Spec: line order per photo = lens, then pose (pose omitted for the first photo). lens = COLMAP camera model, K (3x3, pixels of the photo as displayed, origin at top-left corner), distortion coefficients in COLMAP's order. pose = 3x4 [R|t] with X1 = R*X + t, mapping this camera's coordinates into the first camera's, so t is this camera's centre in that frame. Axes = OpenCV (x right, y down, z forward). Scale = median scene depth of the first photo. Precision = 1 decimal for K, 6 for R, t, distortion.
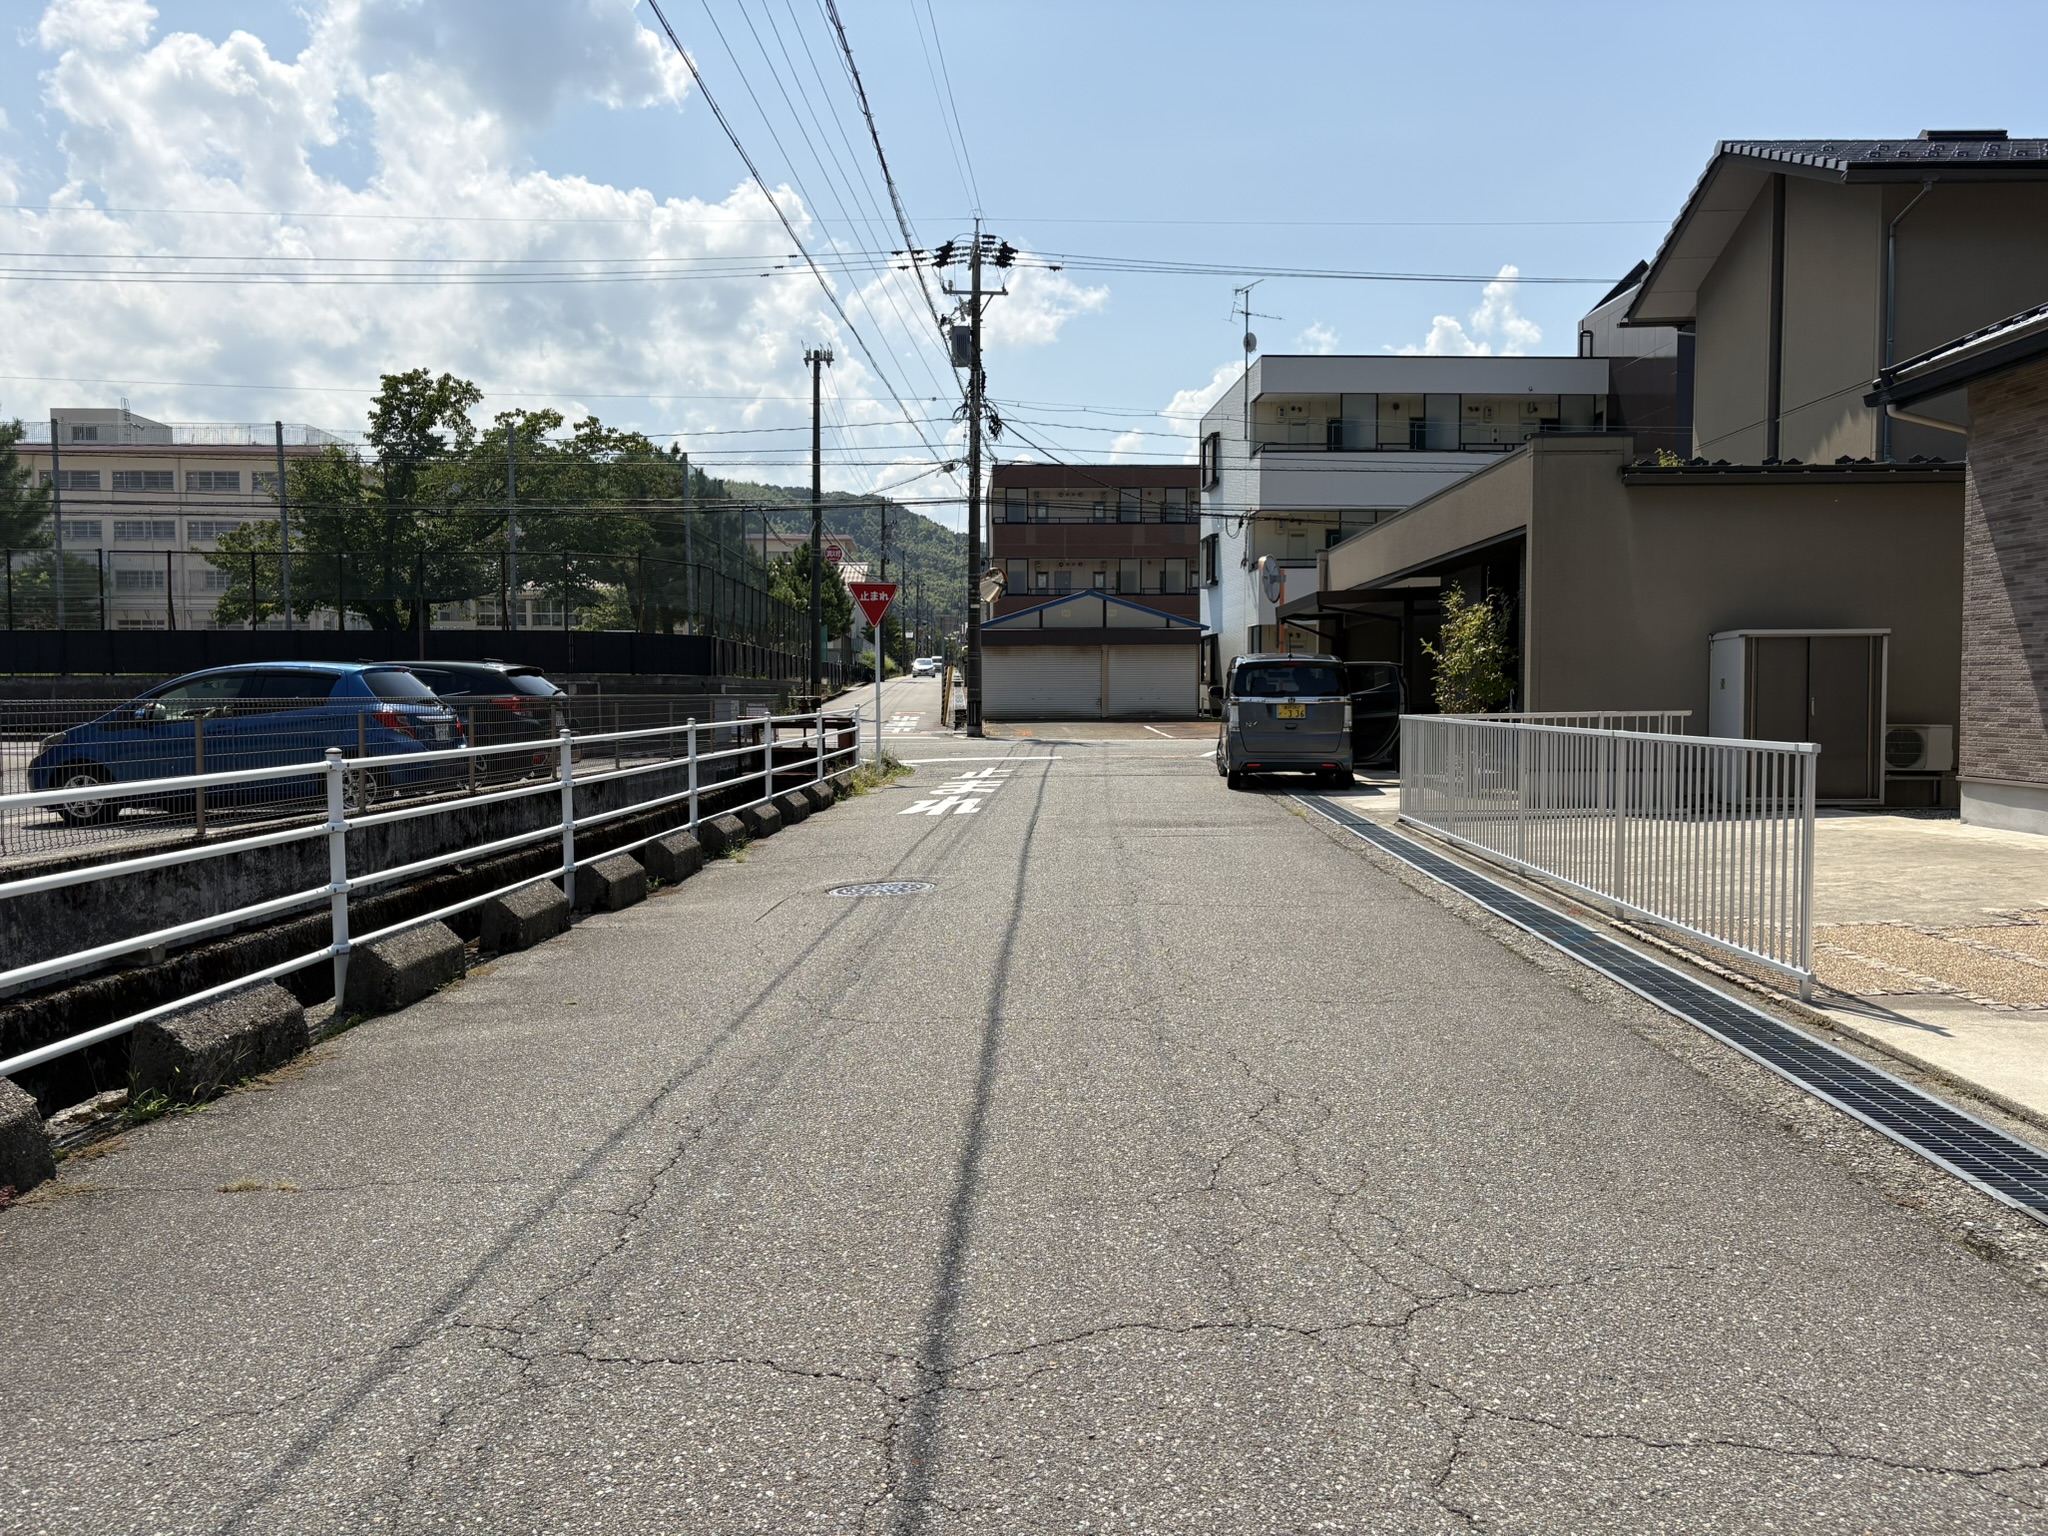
lens RADIAL K [[1550.1, 0, 1012.6], [0, 1550.1, 768.4], [0, 0, 1]] dist [0.055223, -0.063249]
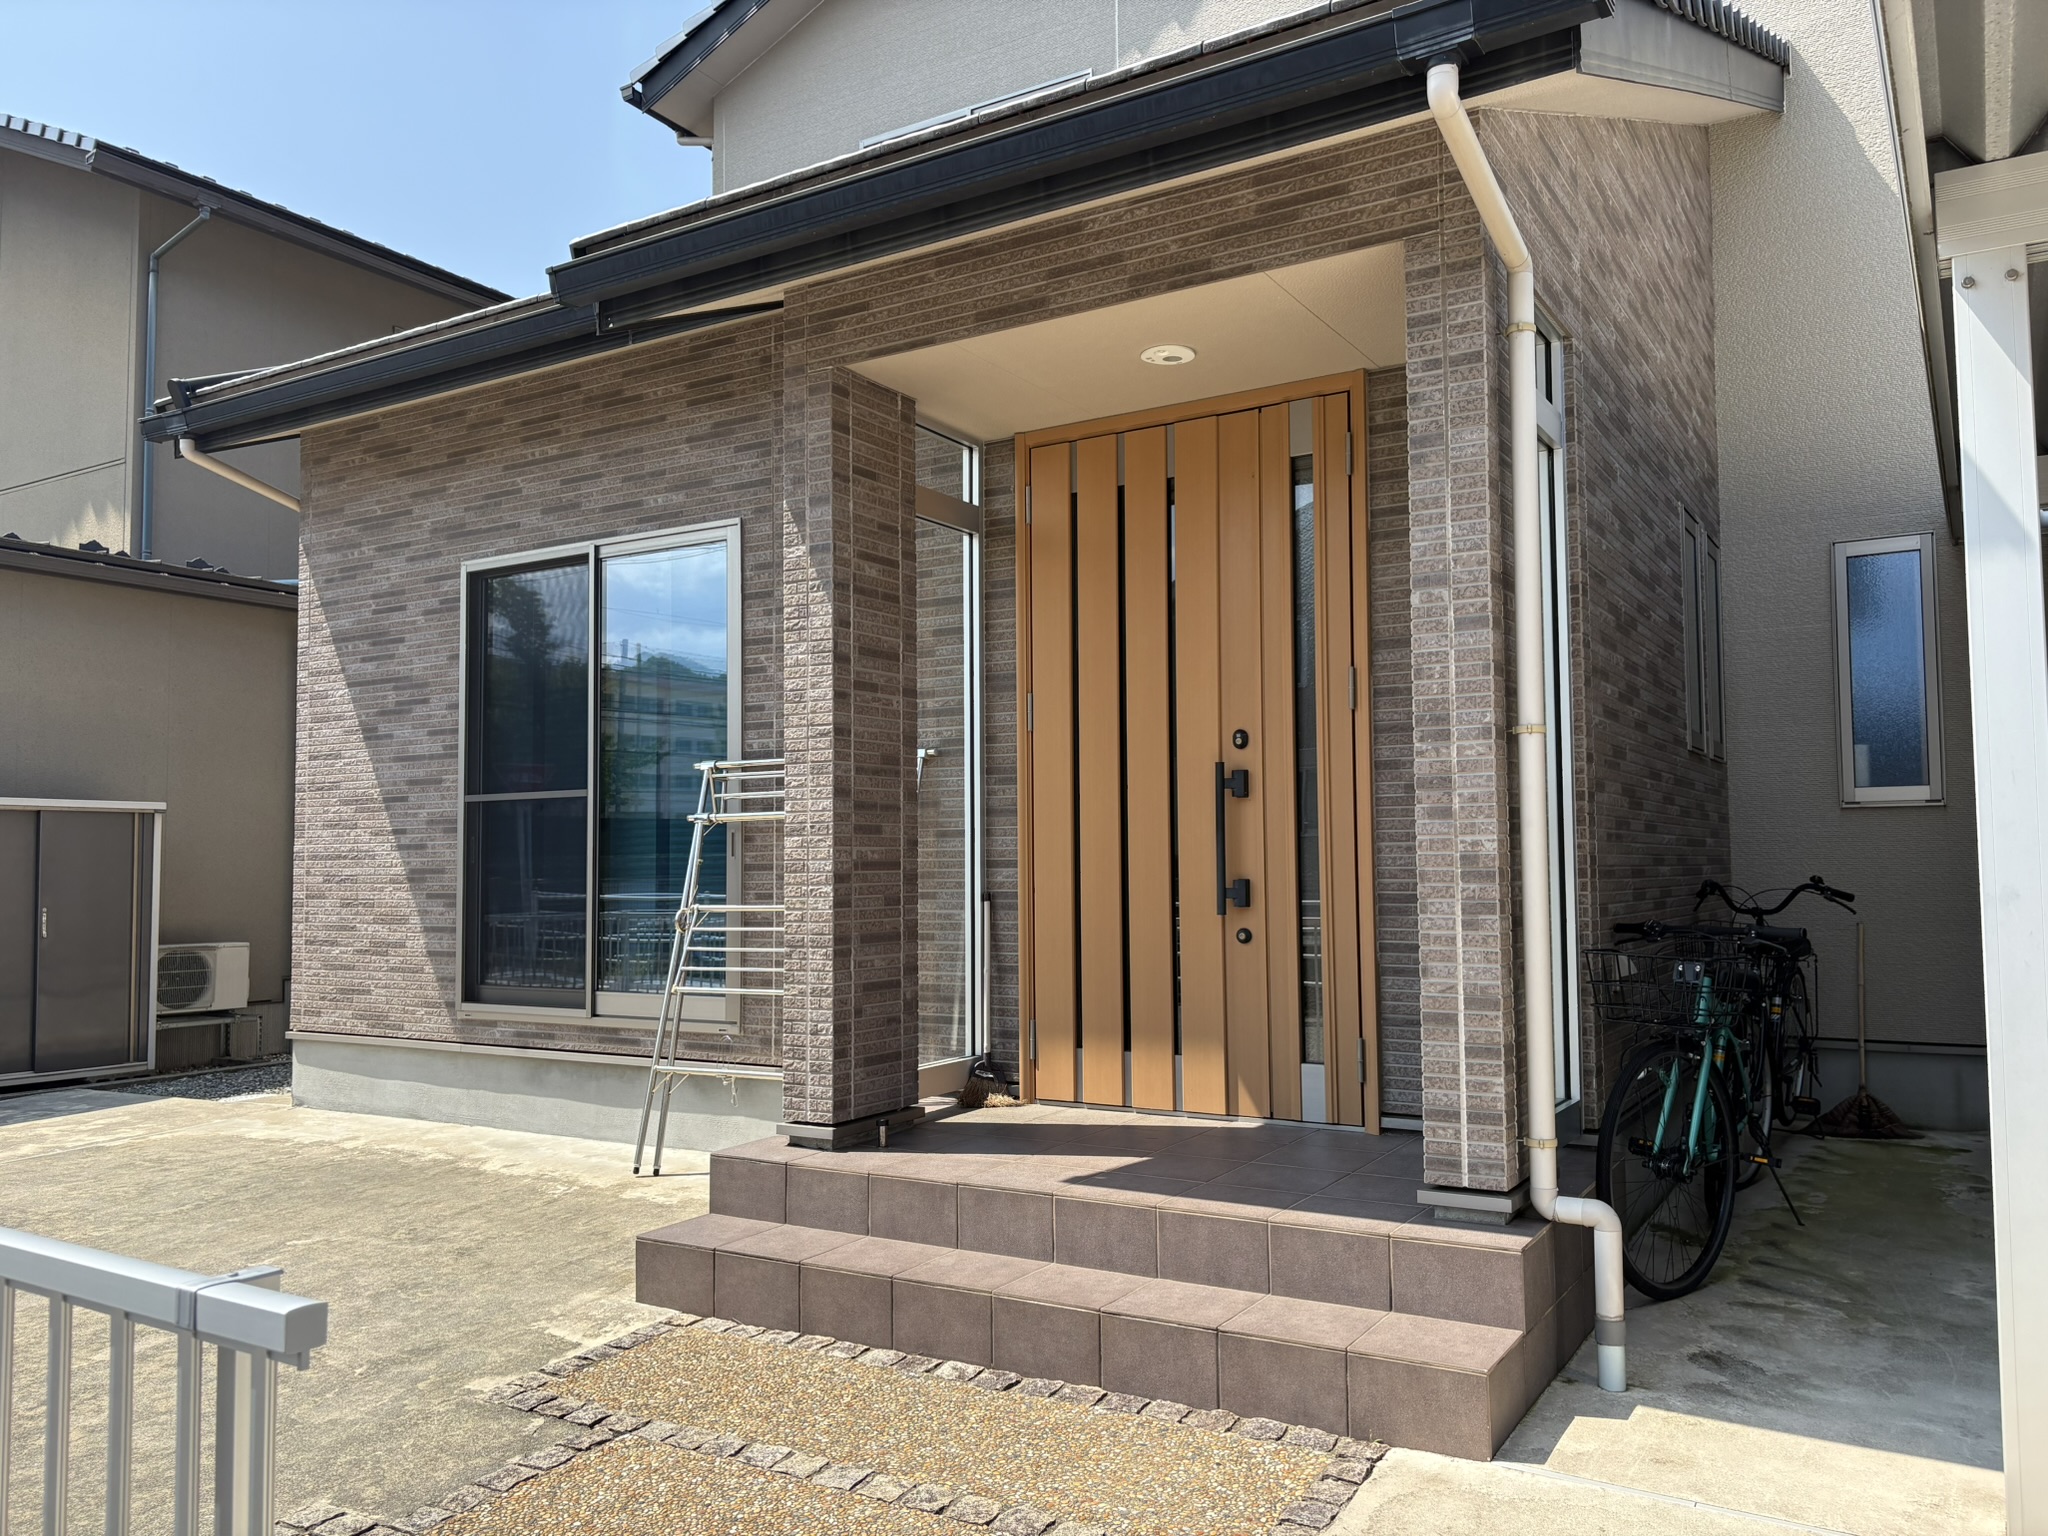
lens RADIAL K [[1550.1, 0, 1032.8], [0, 1550.1, 768.0], [0, 0, 1]] dist [0.055223, -0.063249]
pose [[0.497596, 0.054803, 0.865676, 0.201795], [0.049047, 0.994628, -0.091159, -0.030299], [-0.866021, 0.087819, 0.492235, 0.428162]]
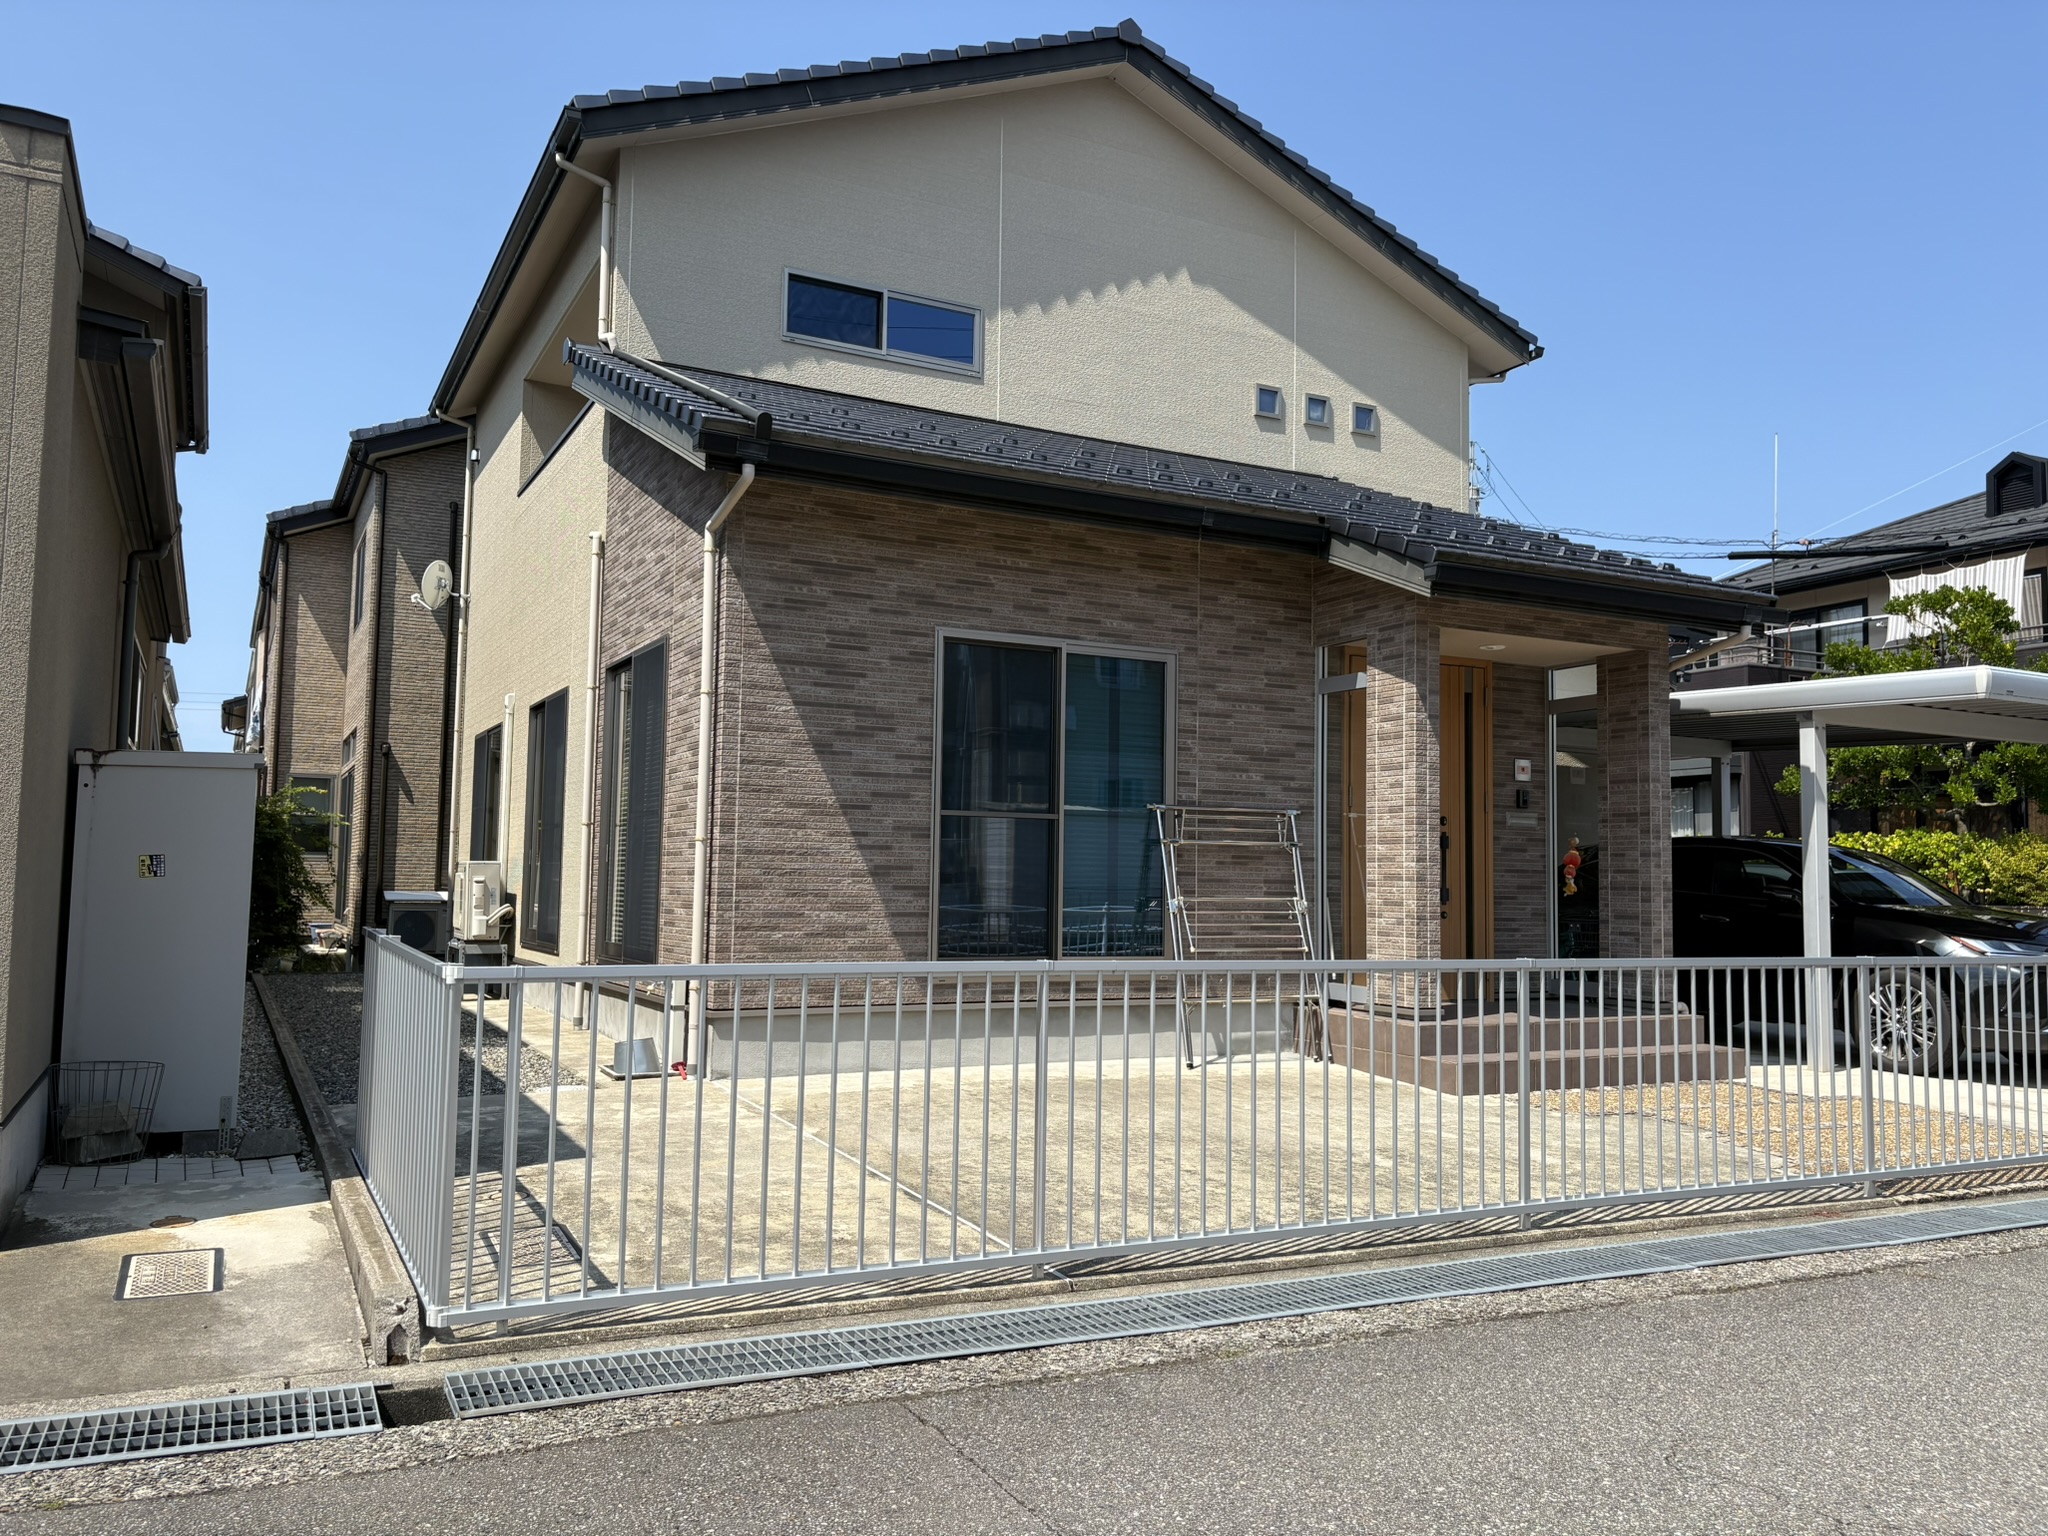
lens RADIAL K [[1550.1, 0, 1019.0], [0, 1550.1, 759.0], [0, 0, 1]] dist [0.055223, -0.063249]
pose [[-0.493715, 0.059950, 0.867555, -0.077274], [0.027228, 0.998198, -0.053482, -0.068996], [-0.869197, -0.002783, -0.494458, 1.274930]]
